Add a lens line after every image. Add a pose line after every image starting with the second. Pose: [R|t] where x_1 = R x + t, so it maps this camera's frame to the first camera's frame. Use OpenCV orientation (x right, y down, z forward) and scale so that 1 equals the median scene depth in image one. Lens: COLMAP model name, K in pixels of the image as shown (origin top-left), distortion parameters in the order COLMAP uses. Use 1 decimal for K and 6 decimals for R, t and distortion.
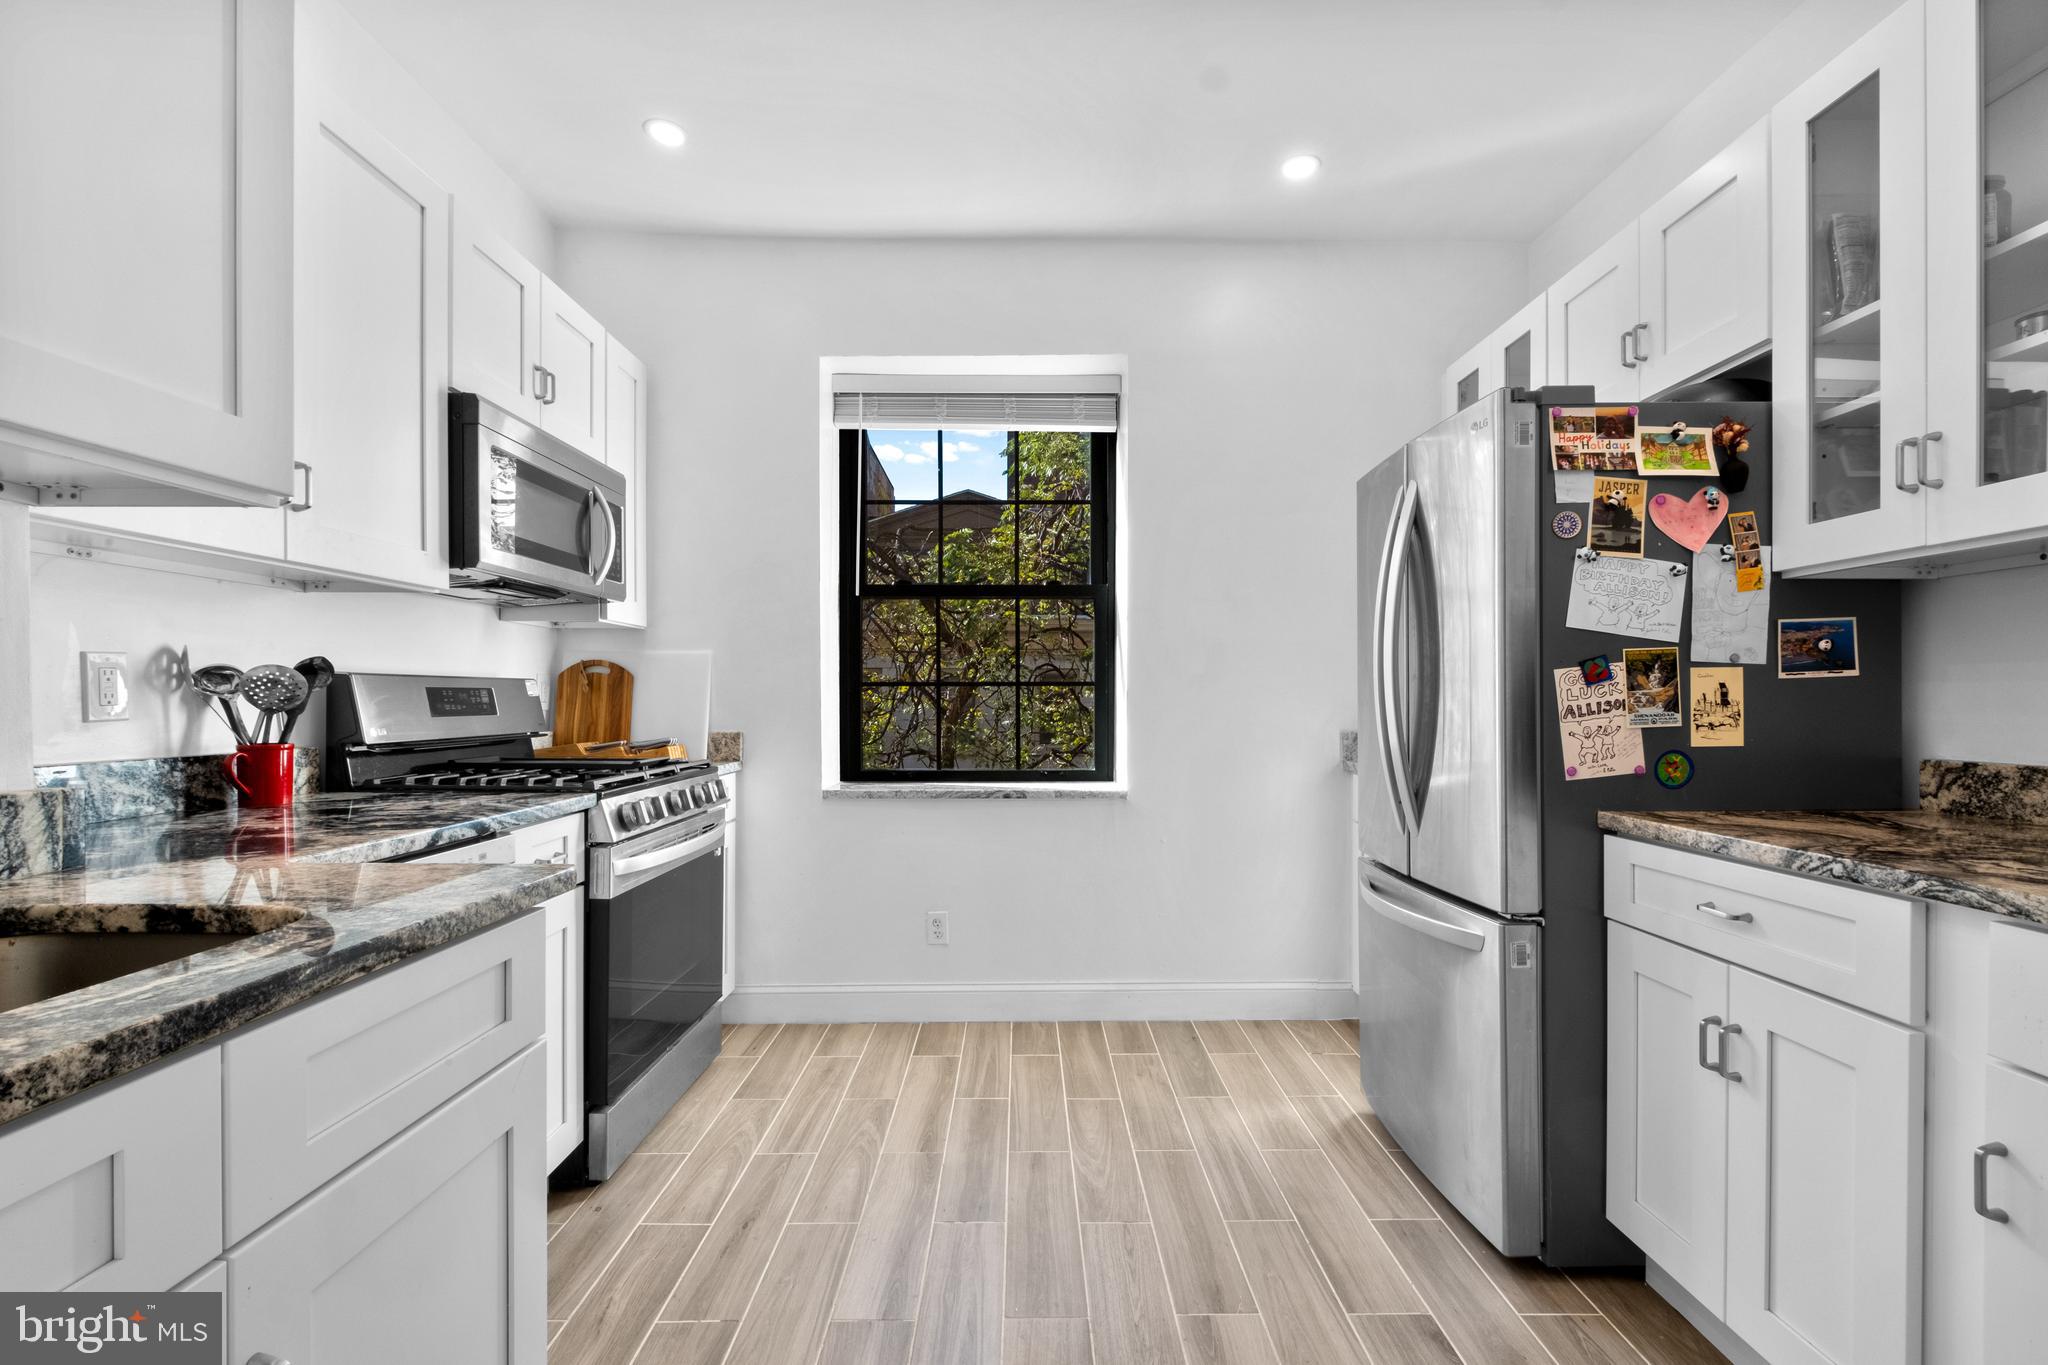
lens RADIAL K [[898.0, 0, 1035.8], [0, 898.0, 699.1], [0, 0, 1]] dist [0.002617, -0.005441]
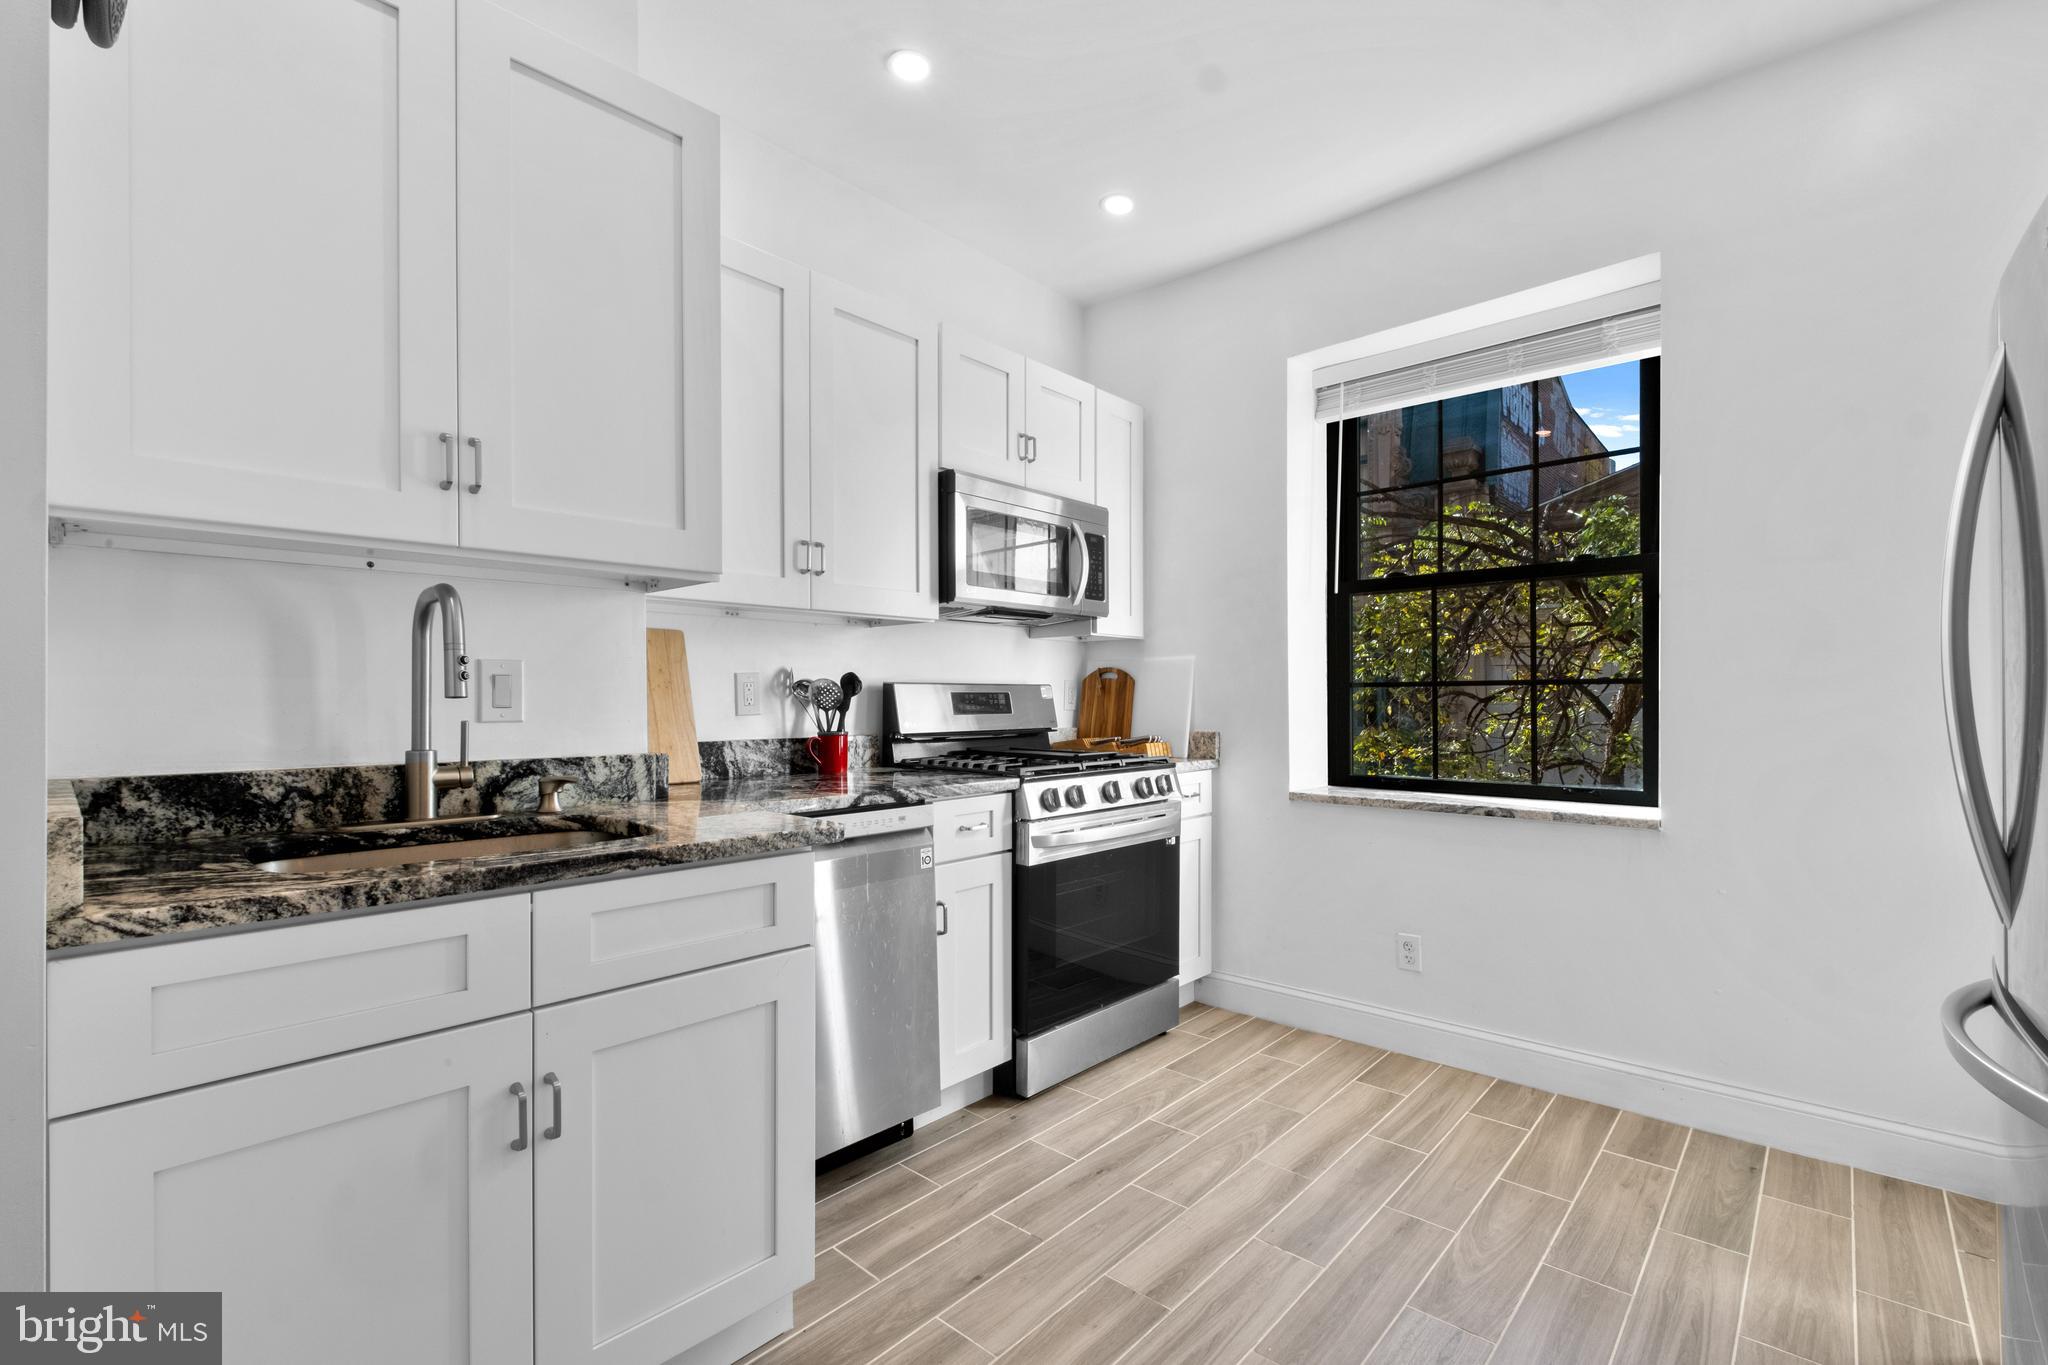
lens RADIAL K [[898.0, 0, 1037.2], [0, 898.0, 699.3], [0, 0, 1]] dist [0.002617, -0.005441]
pose [[0.736555, -0.001999, -0.676375, 0.296146], [0.001299, 0.999998, -0.001540, -0.000759], [0.676377, 0.000255, 0.736556, 0.096070]]
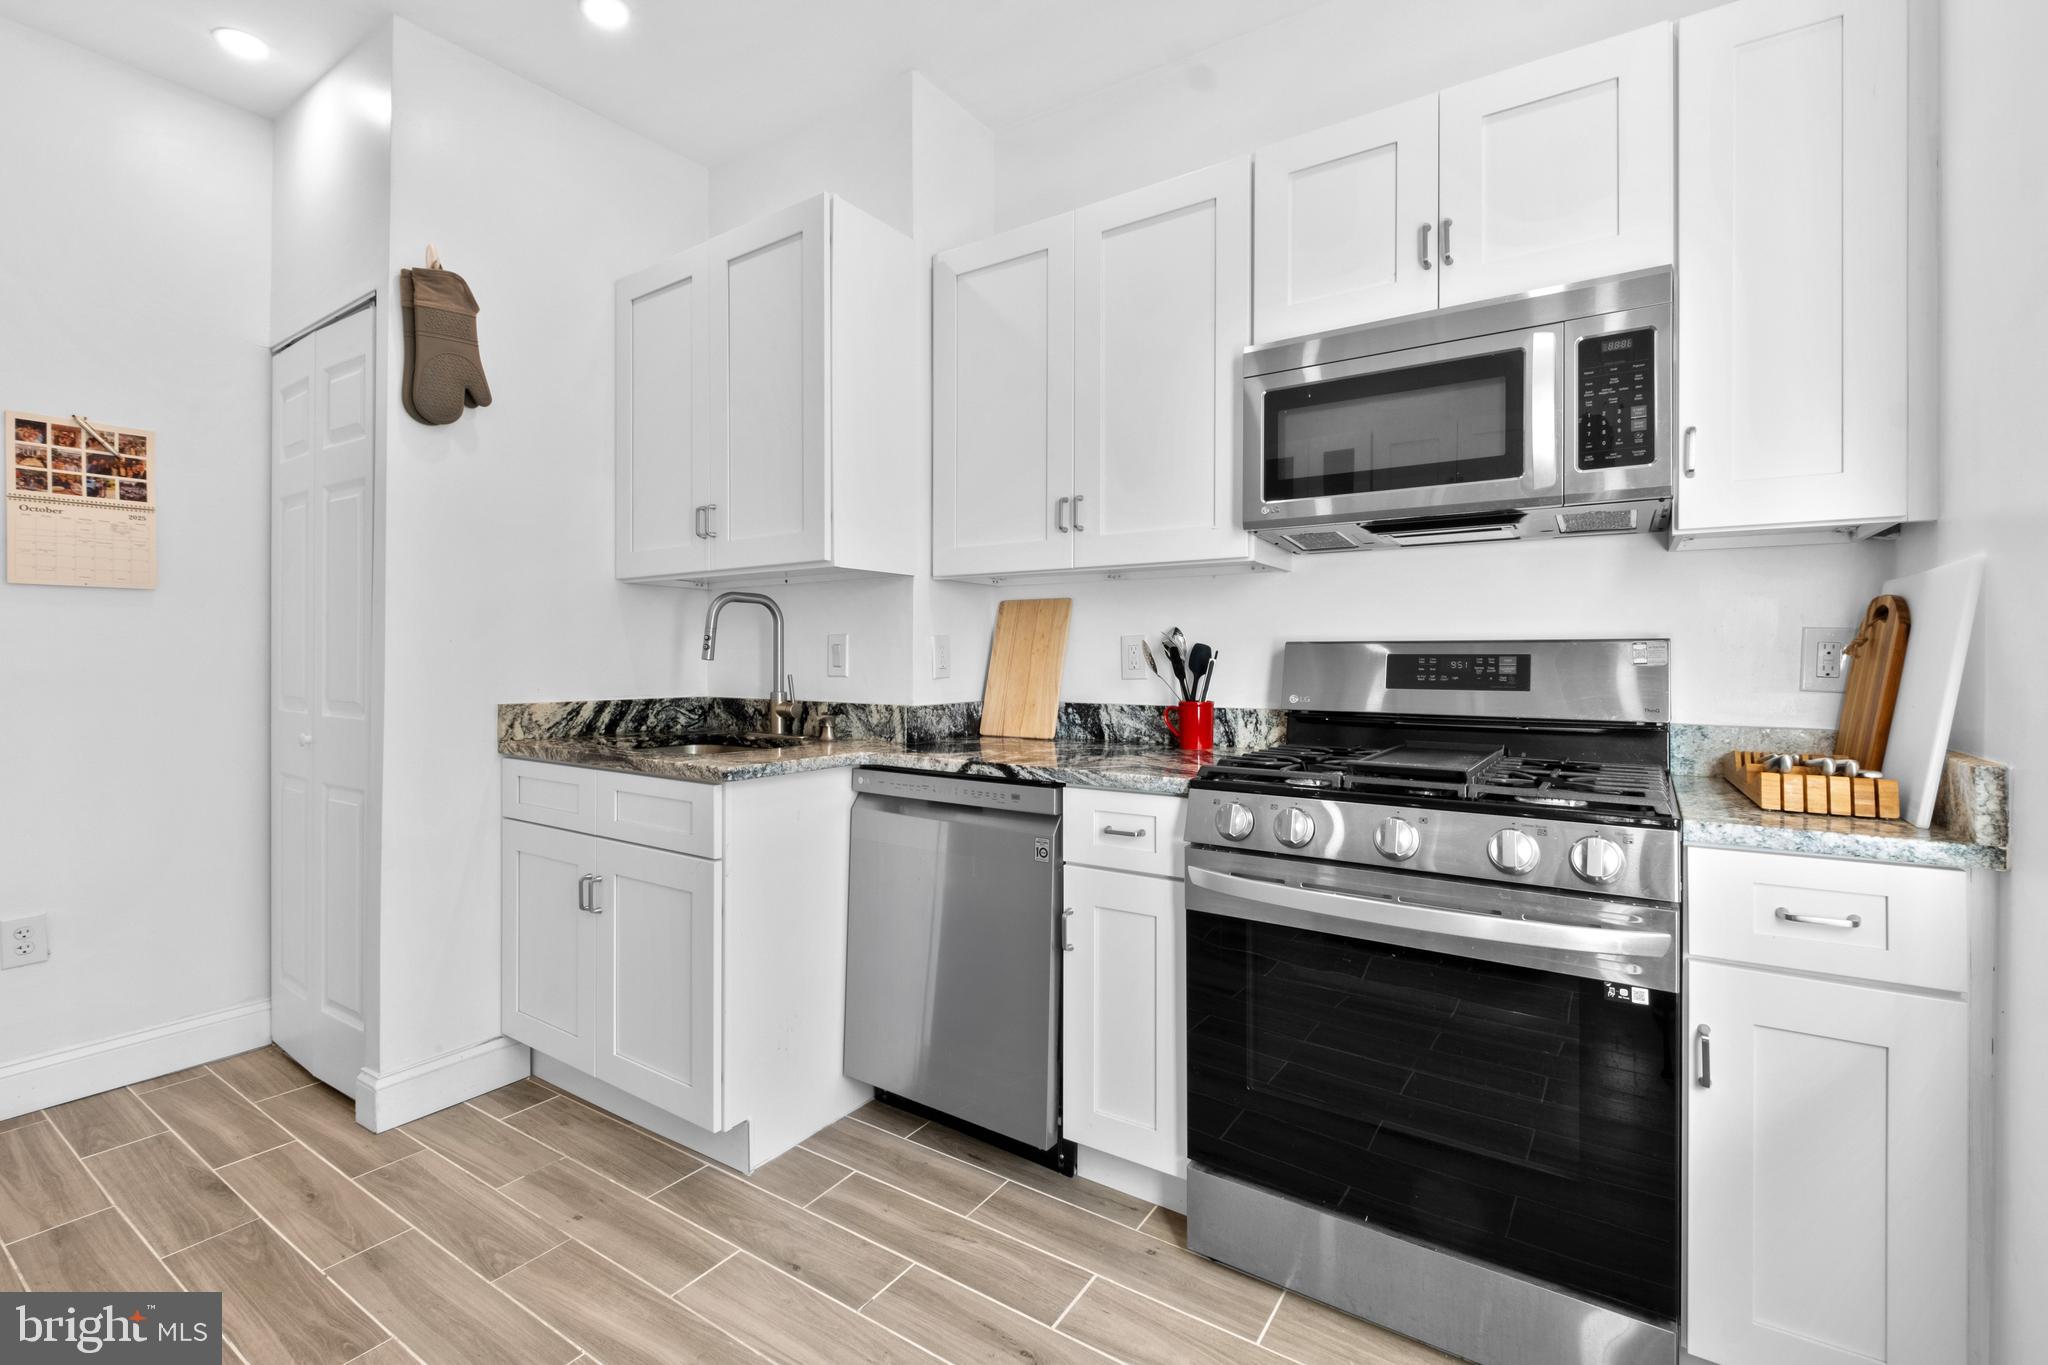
lens RADIAL K [[898.0, 0, 1030.1], [0, 898.0, 658.2], [0, 0, 1]] dist [0.002617, -0.005441]
pose [[-0.561214, -0.005074, -0.827655, 0.245043], [-0.006183, 0.999979, -0.001938, -0.005399], [0.827648, 0.004029, -0.561233, 1.122520]]
